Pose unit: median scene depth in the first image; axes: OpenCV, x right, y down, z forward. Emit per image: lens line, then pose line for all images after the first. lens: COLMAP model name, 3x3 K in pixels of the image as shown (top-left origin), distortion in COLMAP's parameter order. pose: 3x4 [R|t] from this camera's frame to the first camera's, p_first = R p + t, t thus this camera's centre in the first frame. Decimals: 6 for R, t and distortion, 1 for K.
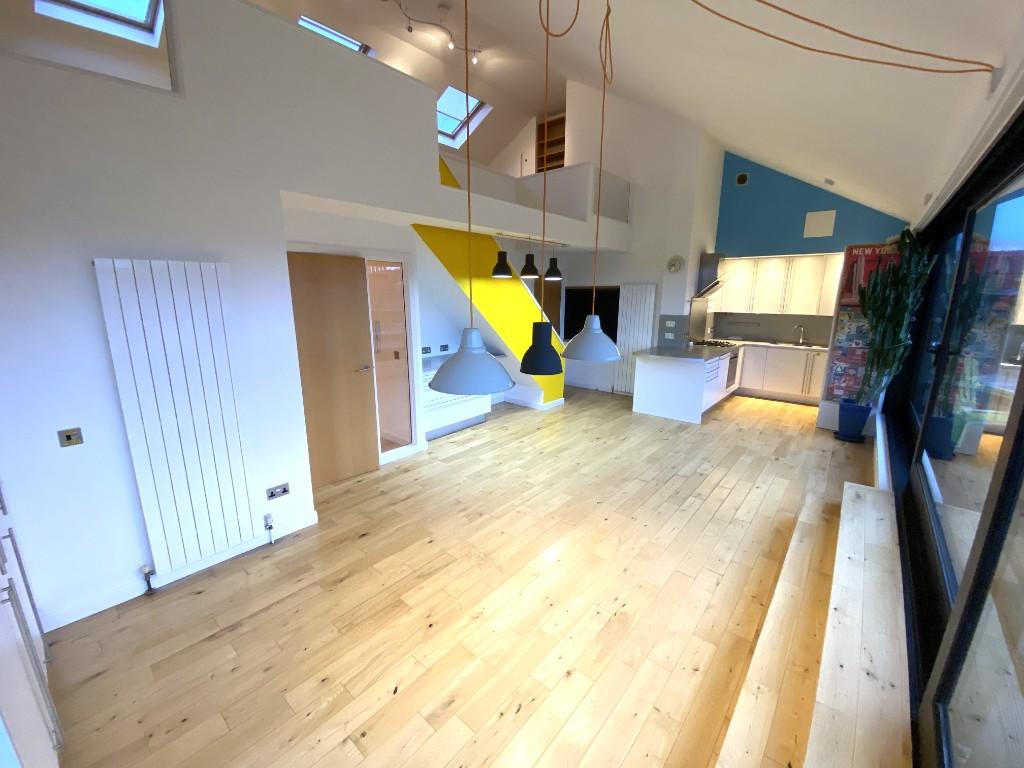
lens RADIAL K [[417.4, 0, 512.9], [0, 417.4, 380.3], [0, 0, 1]] dist [0.000905, -0.000163]
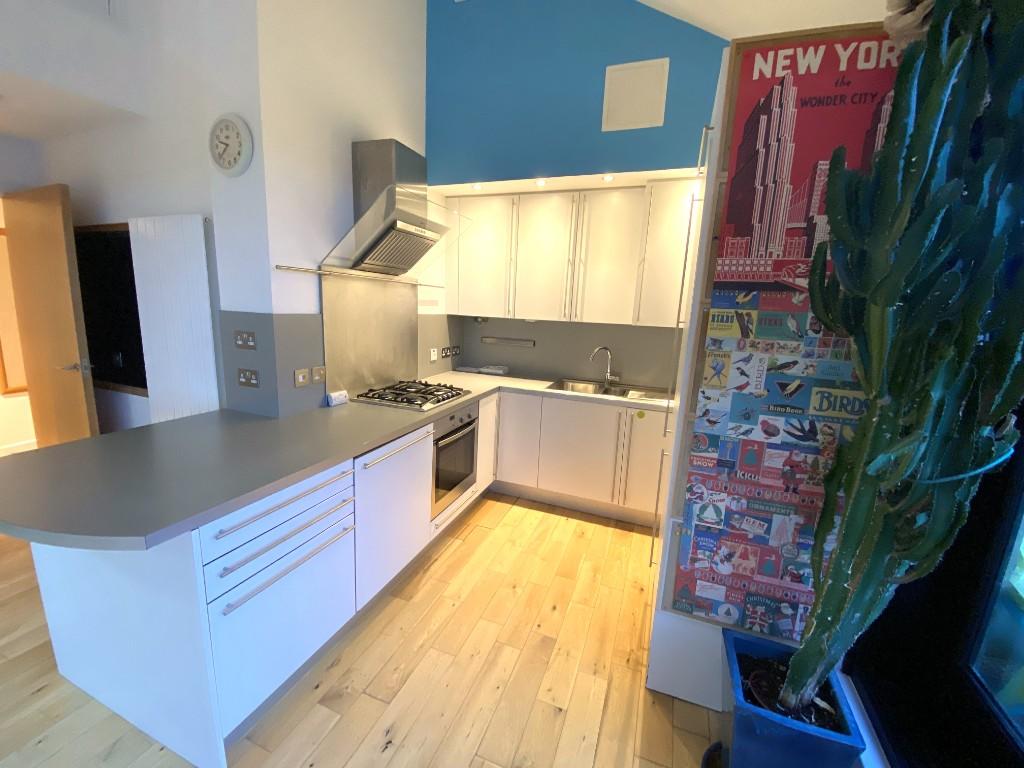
lens RADIAL K [[417.4, 0, 509.9], [0, 417.4, 384.8], [0, 0, 1]] dist [0.000905, -0.000163]
pose [[0.941969, -0.024546, 0.334802, 0.557485], [0.028643, 0.999563, -0.007303, -0.114764], [-0.334477, 0.016469, 0.942260, 0.773047]]
